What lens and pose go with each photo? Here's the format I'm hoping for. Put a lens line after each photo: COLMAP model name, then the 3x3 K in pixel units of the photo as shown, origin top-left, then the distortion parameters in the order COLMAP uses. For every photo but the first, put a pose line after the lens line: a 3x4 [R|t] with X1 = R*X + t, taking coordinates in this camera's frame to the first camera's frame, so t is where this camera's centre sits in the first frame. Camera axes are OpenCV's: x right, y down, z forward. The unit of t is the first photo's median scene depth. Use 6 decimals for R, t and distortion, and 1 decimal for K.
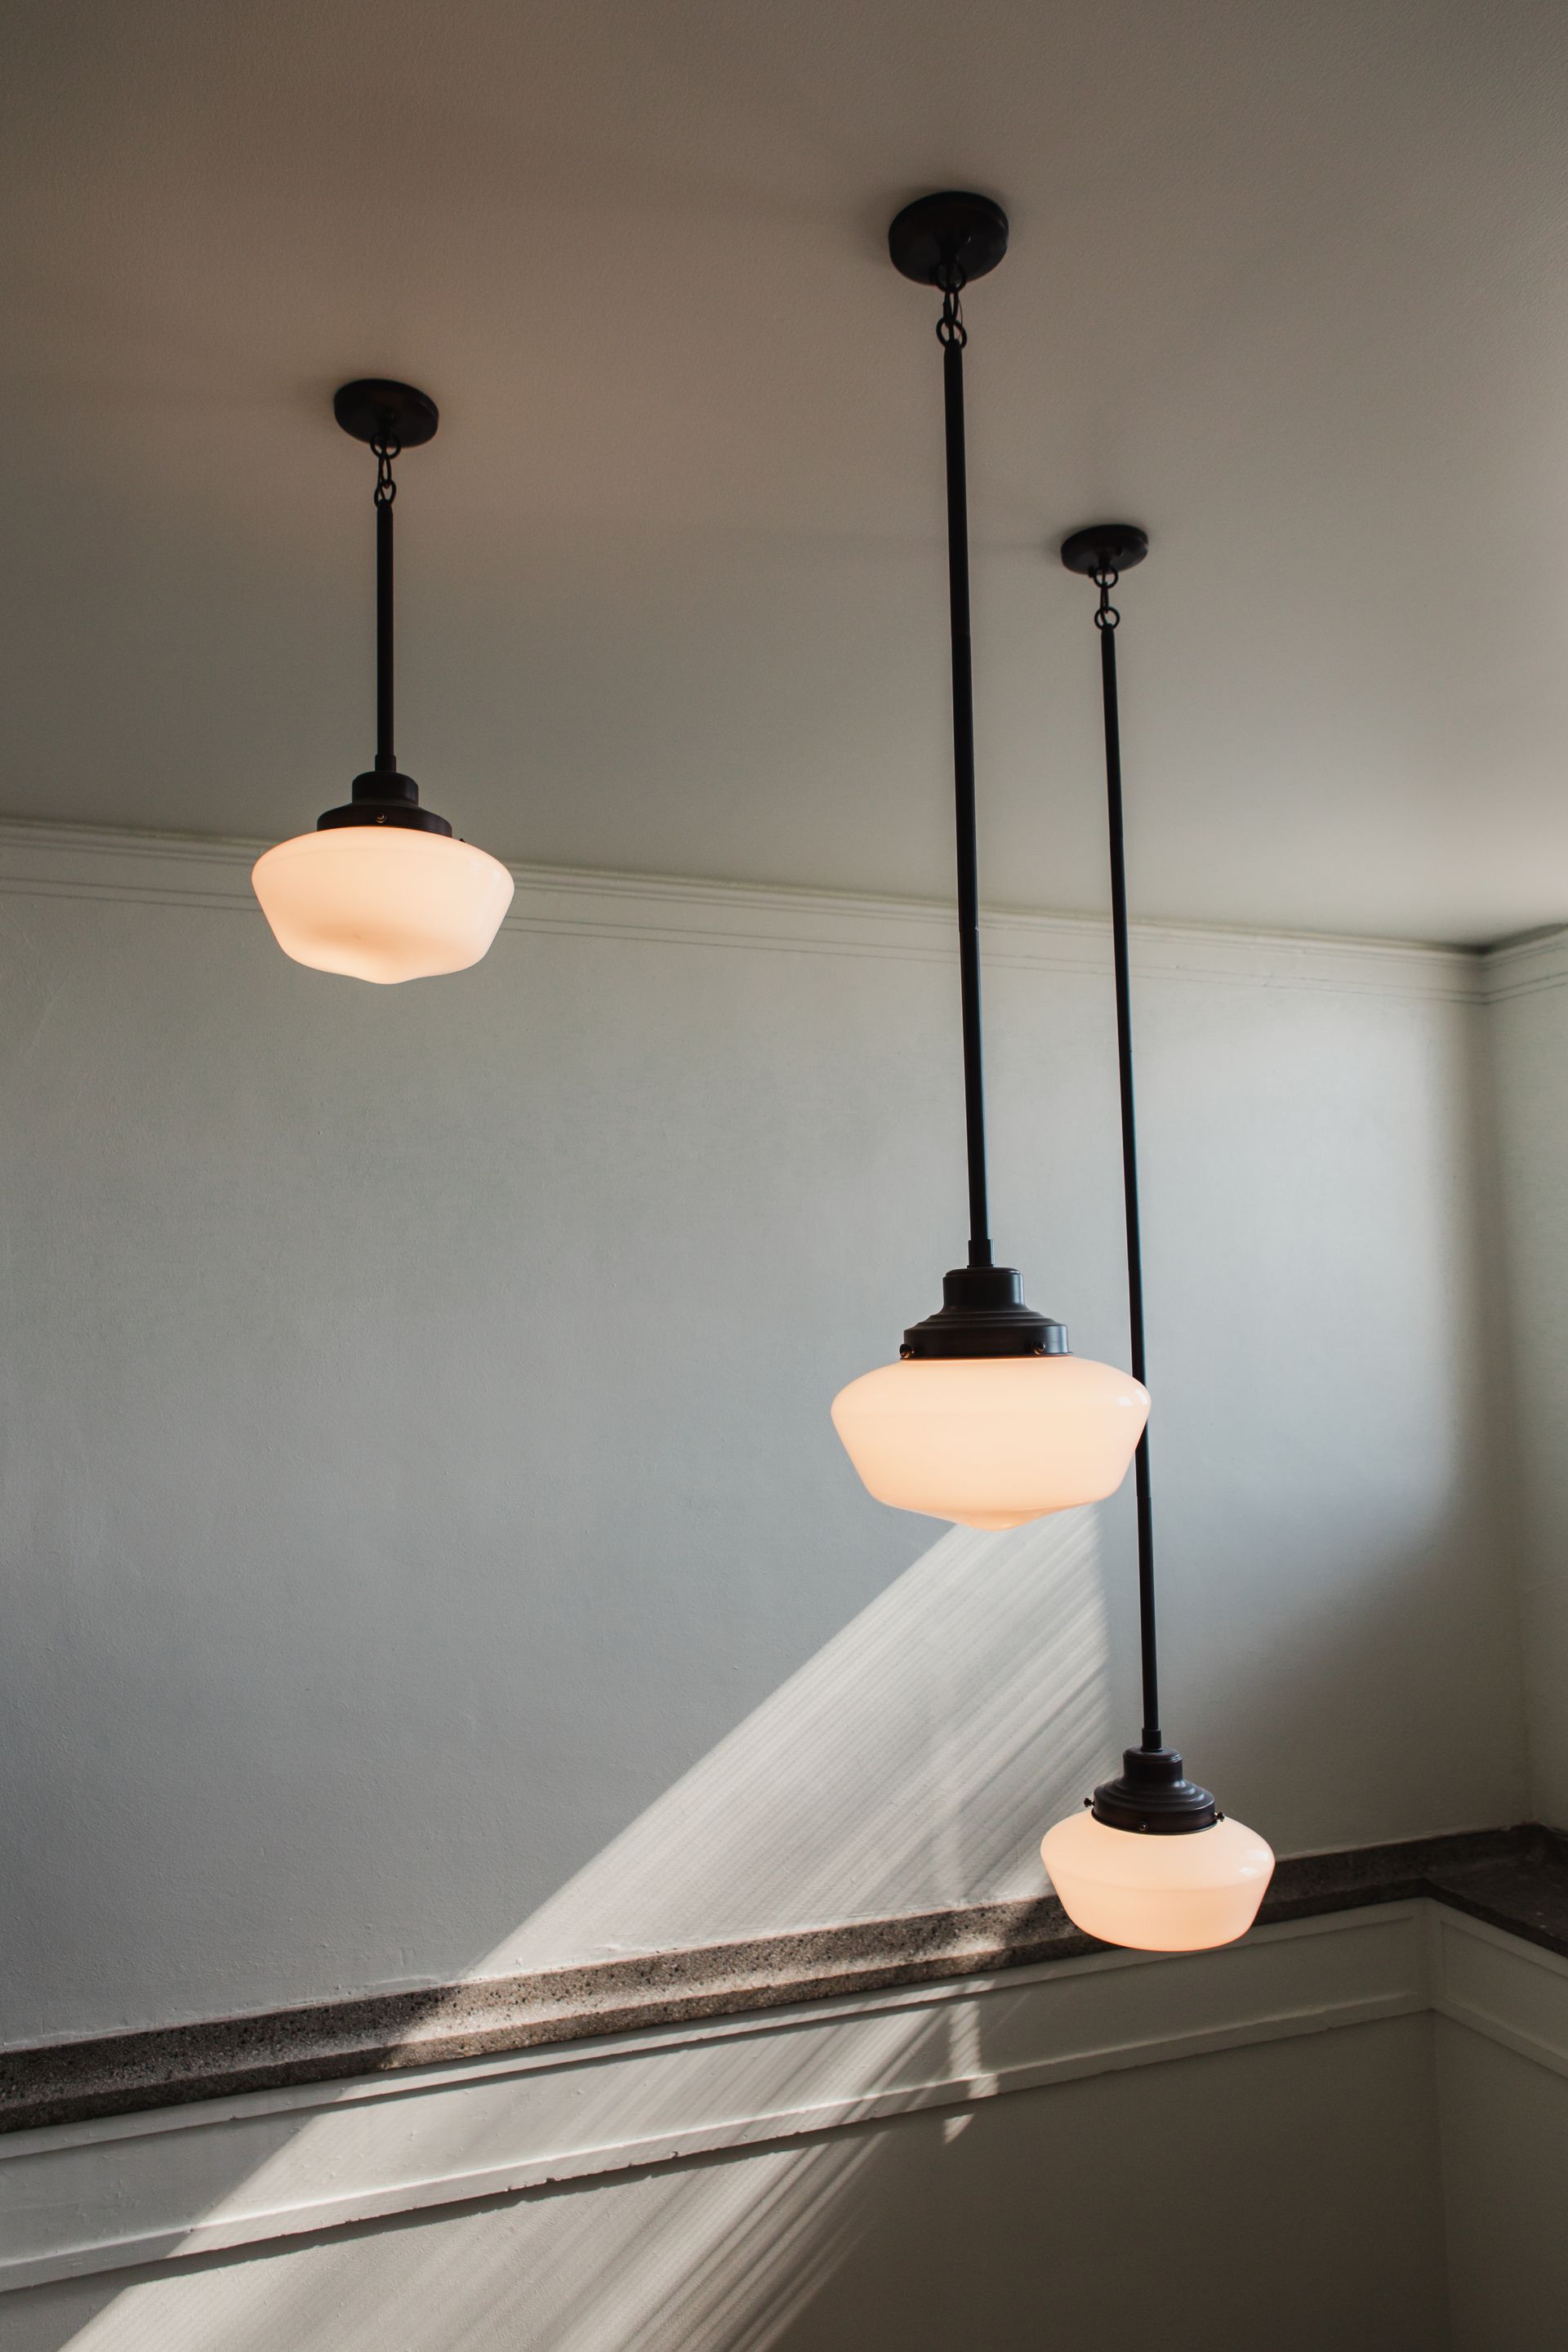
lens RADIAL K [[1608.8, 0, 781.6], [0, 1608.8, 1183.1], [0, 0, 1]] dist [0.026946, -0.006982]
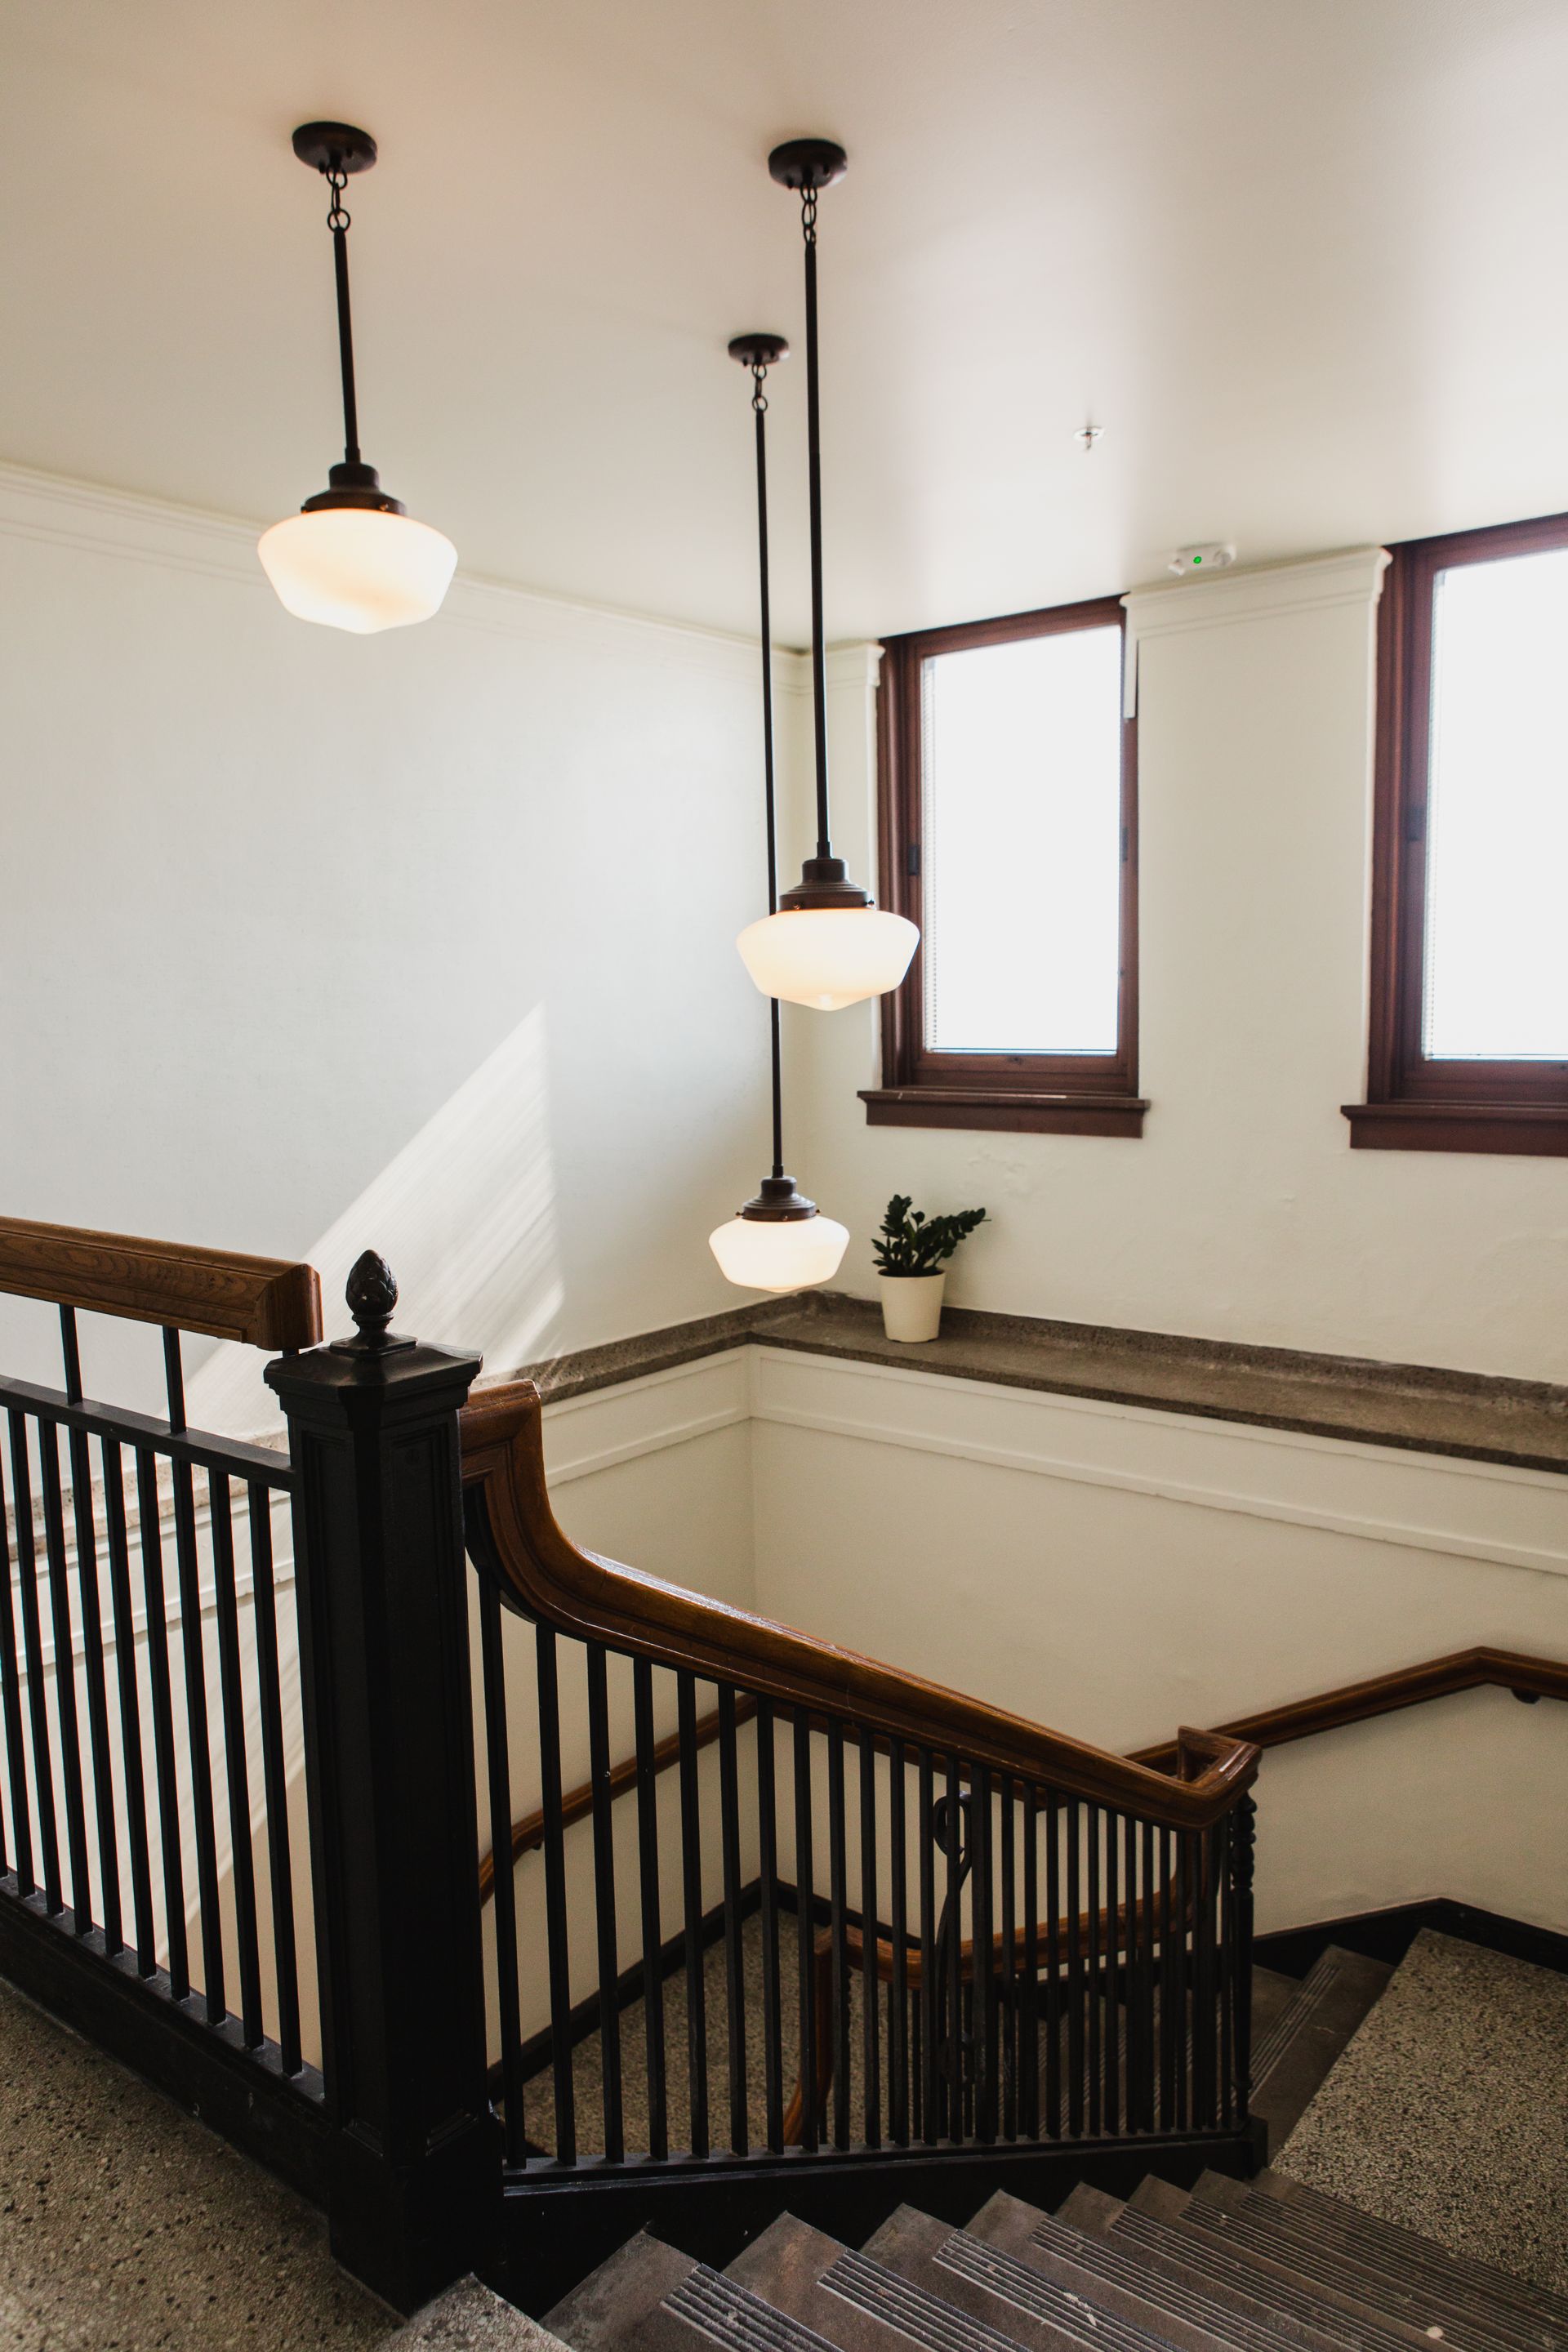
lens RADIAL K [[1608.8, 0, 788.5], [0, 1608.8, 1173.2], [0, 0, 1]] dist [0.026946, -0.006982]
pose [[0.856664, -0.063814, 0.511912, -0.292528], [-0.043312, 0.979919, 0.194636, 0.017621], [-0.514053, -0.188909, 0.836697, -0.172573]]
